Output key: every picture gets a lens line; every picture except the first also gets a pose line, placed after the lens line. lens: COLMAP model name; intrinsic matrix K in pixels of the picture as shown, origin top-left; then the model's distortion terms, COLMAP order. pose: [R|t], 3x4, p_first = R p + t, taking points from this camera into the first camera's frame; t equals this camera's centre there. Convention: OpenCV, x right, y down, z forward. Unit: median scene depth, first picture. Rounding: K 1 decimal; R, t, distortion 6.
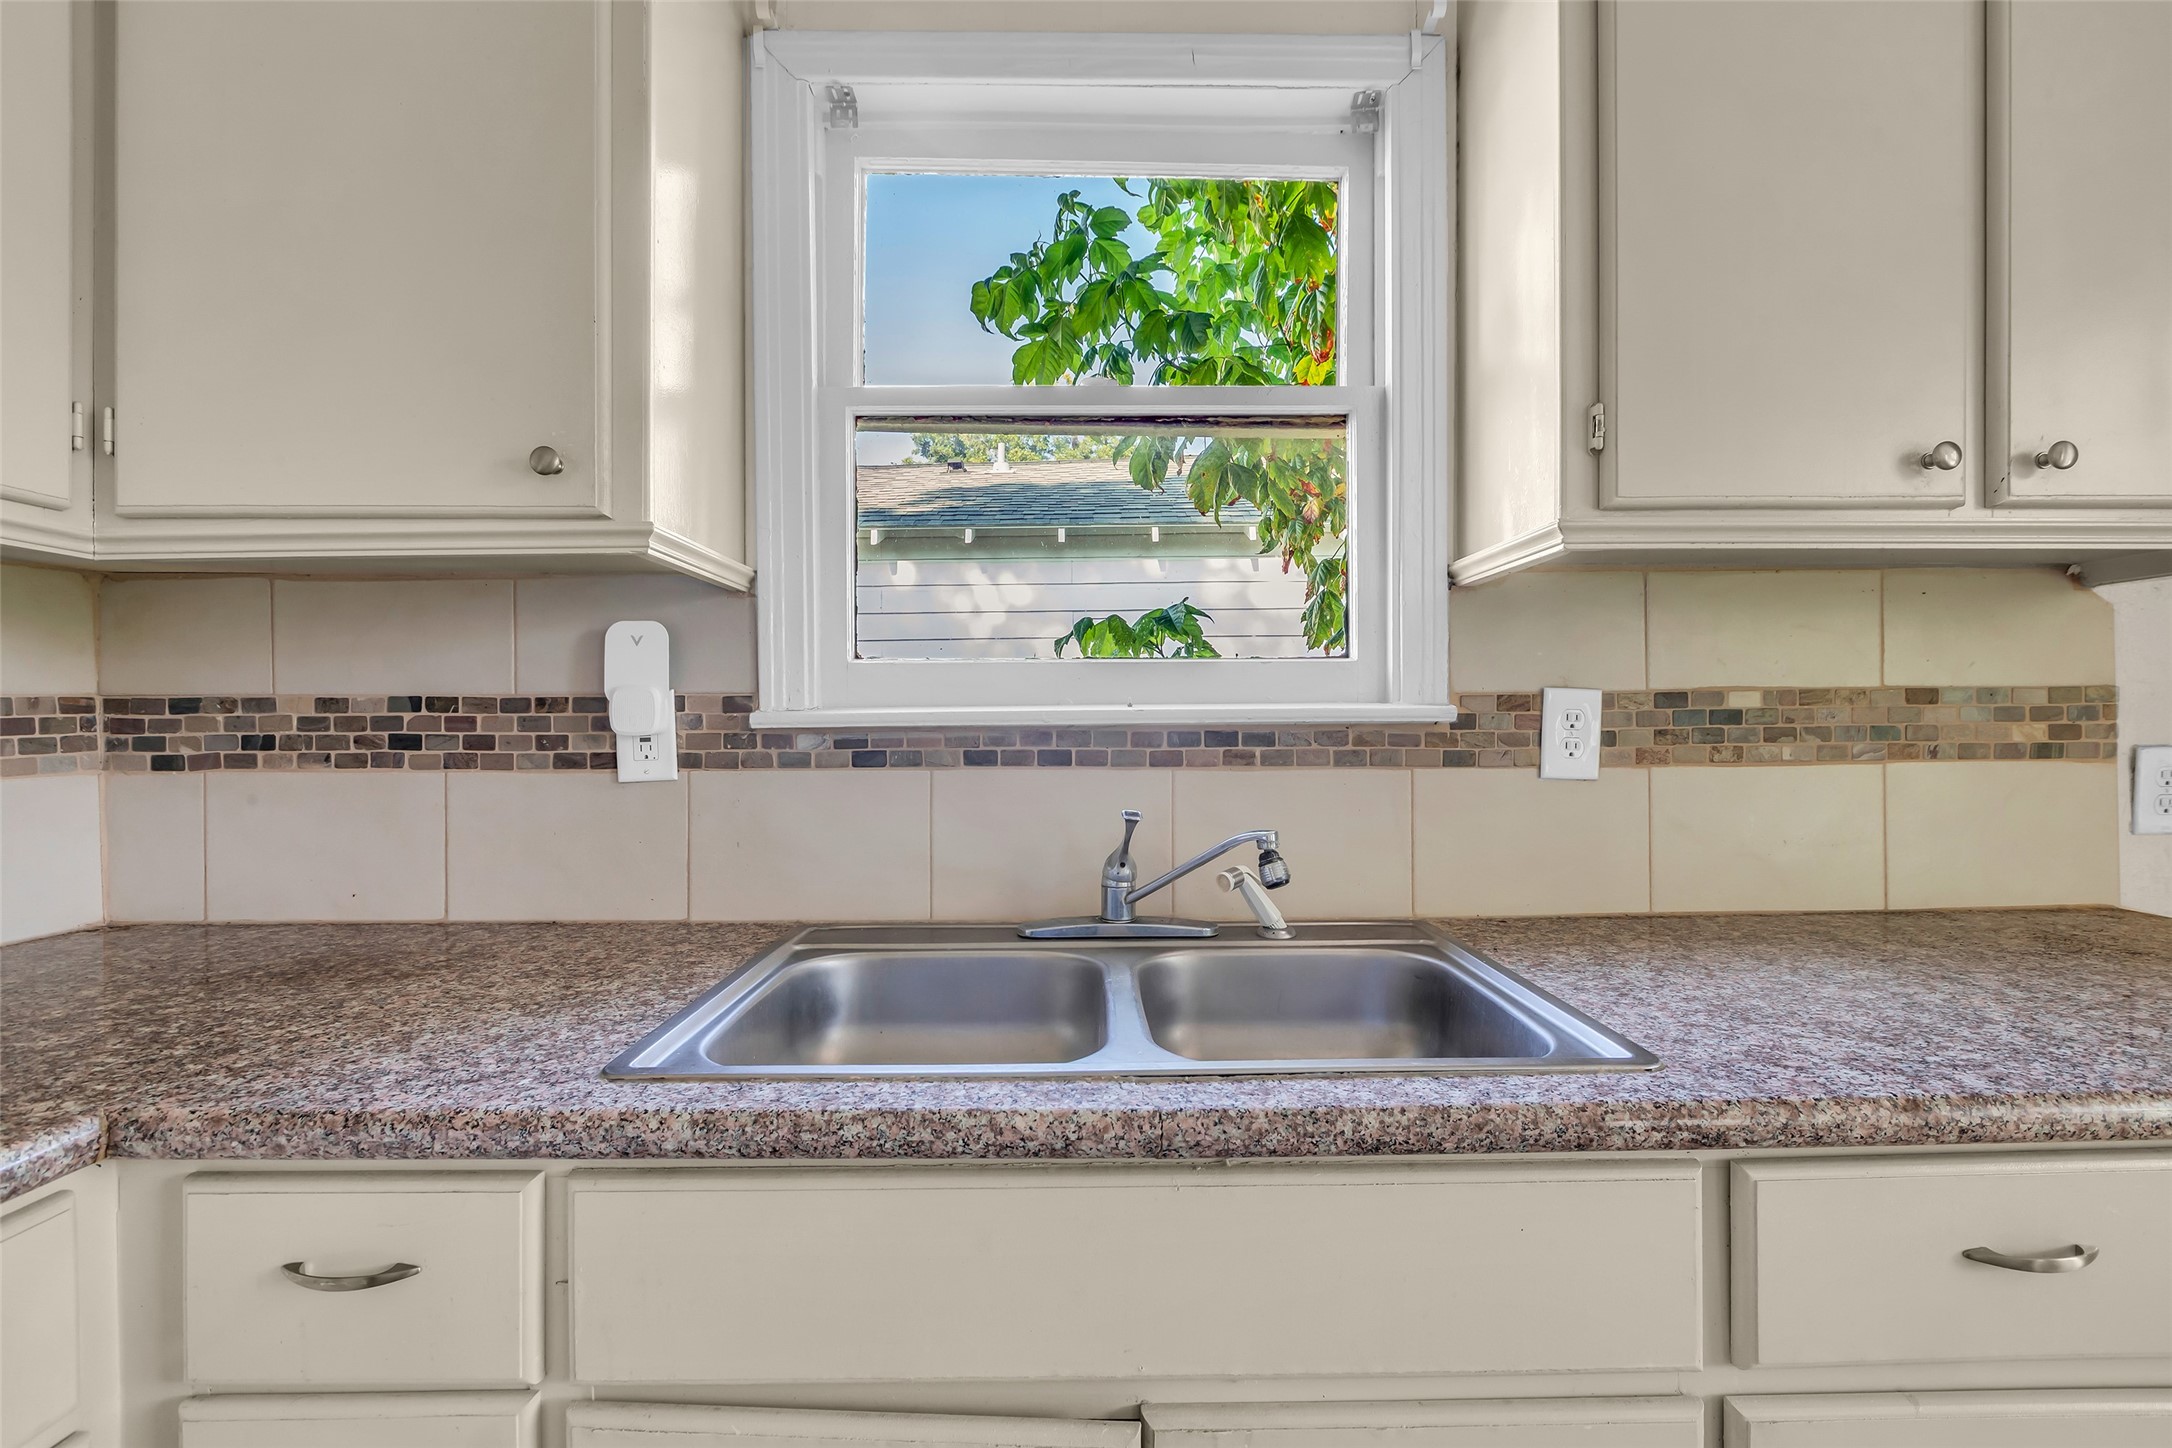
lens RADIAL K [[979.3, 0, 1100.5], [0, 979.3, 731.3], [0, 0, 1]] dist [-0.002348, -0.000690]
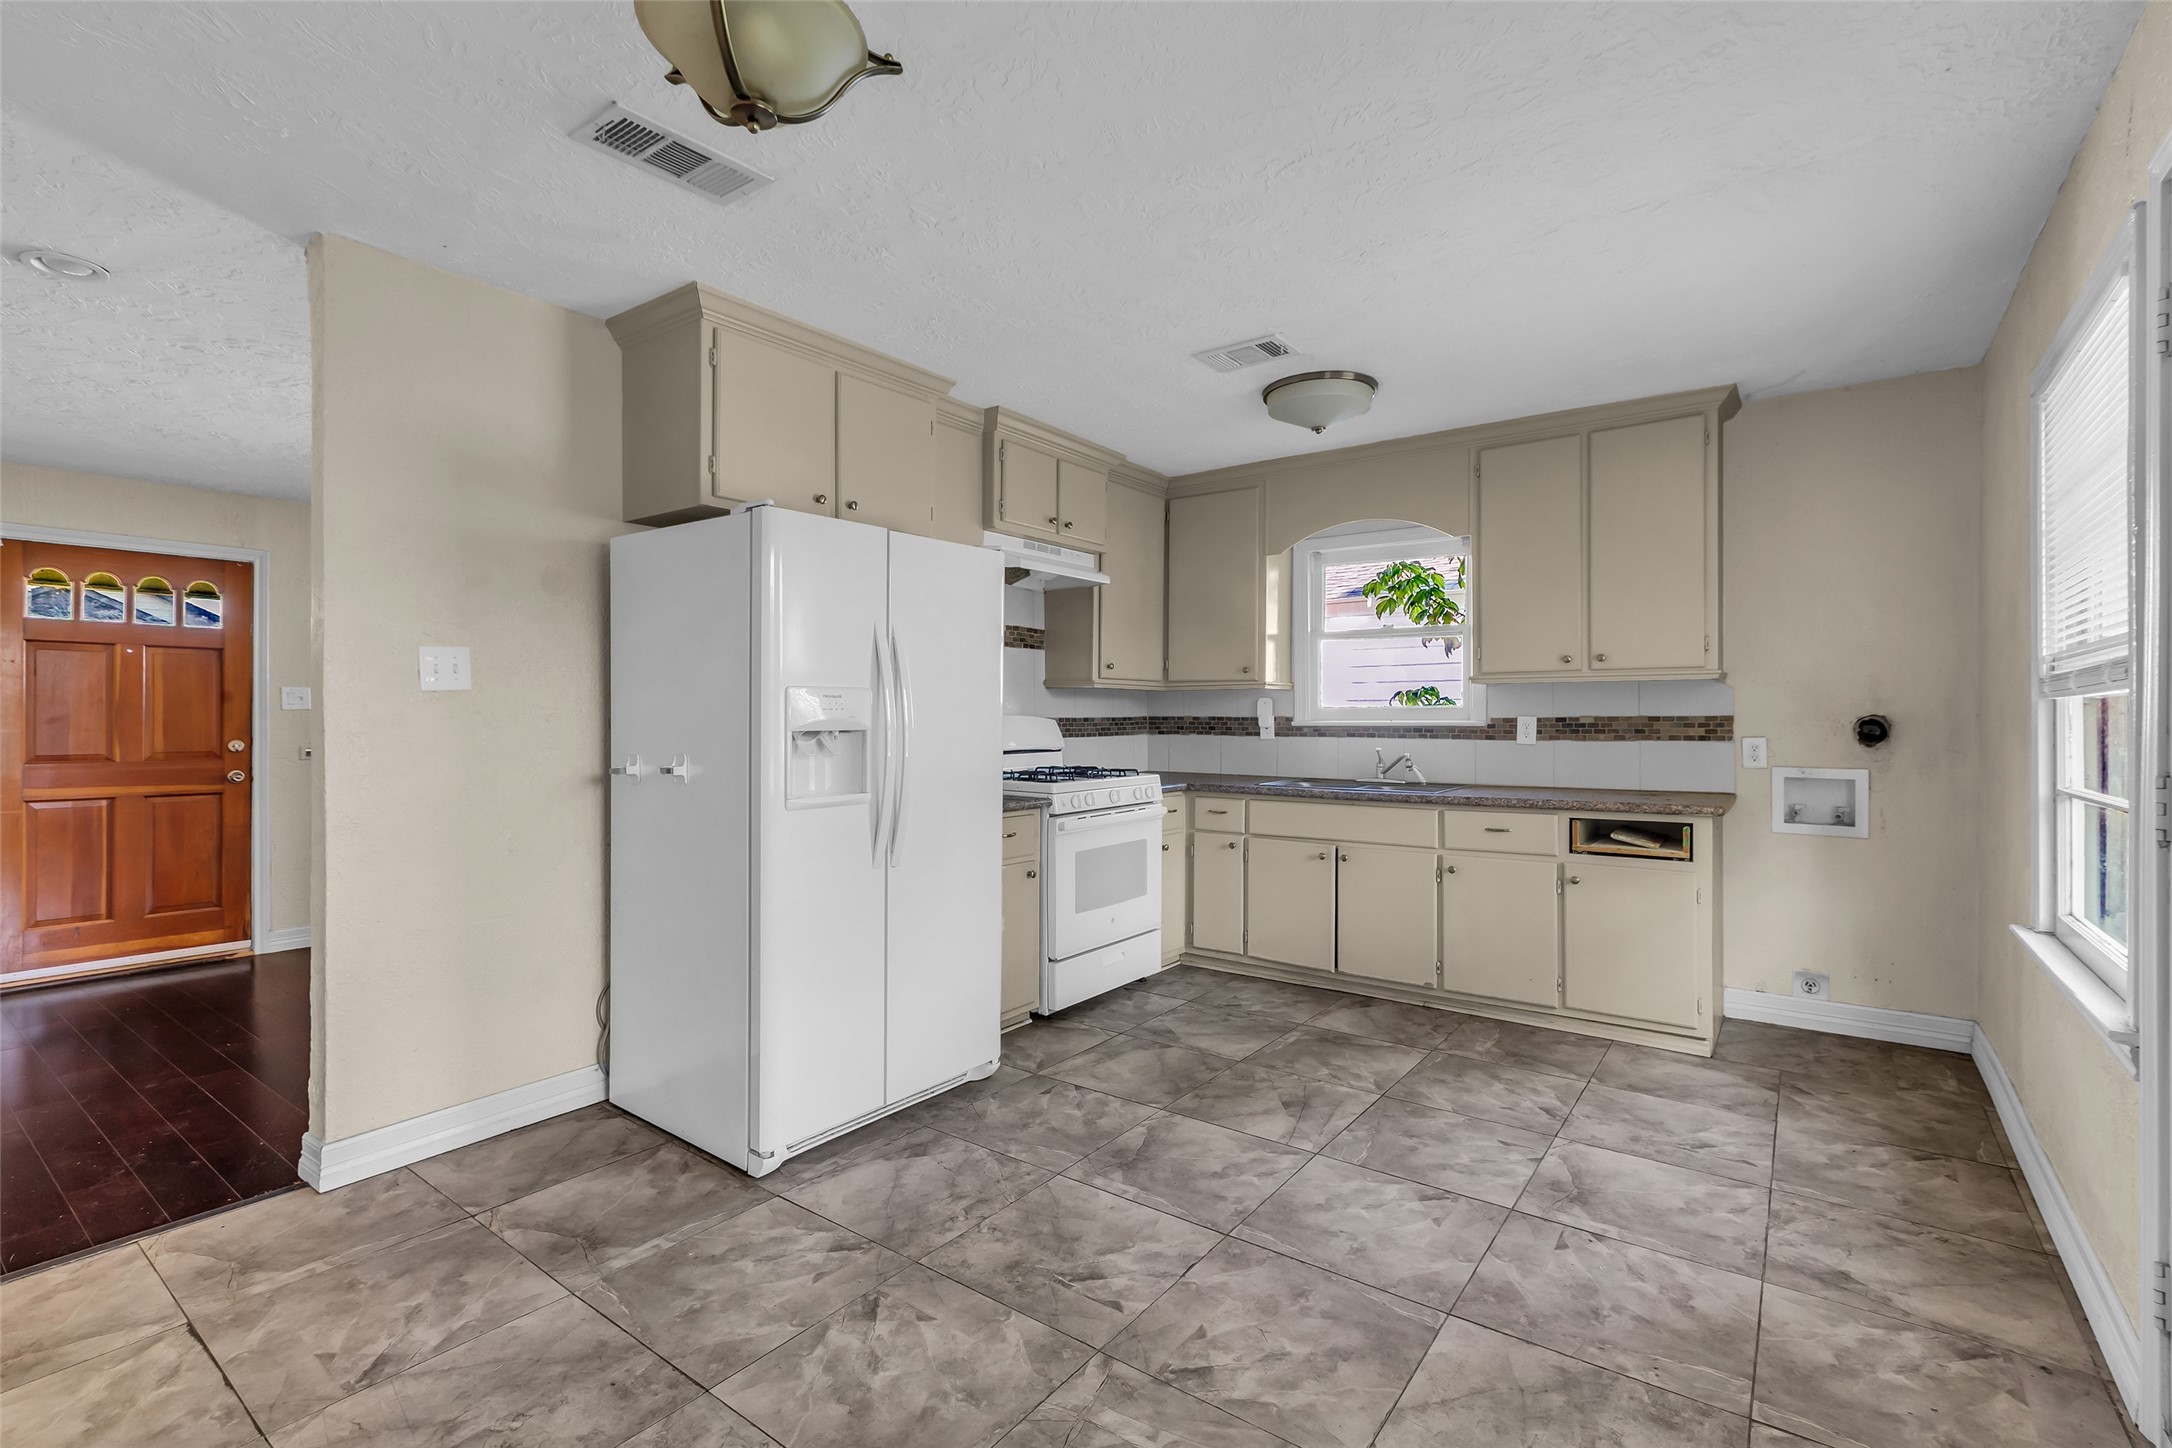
lens RADIAL K [[953.7, 0, 1102.3], [0, 953.7, 714.6], [0, 0, 1]] dist [0.000867, 0.000007]
pose [[0.798721, 0.002921, -0.601694, 1.262139], [-0.008599, 0.999942, -0.006560, -0.015821], [0.601640, 0.010414, 0.798700, -2.360101]]
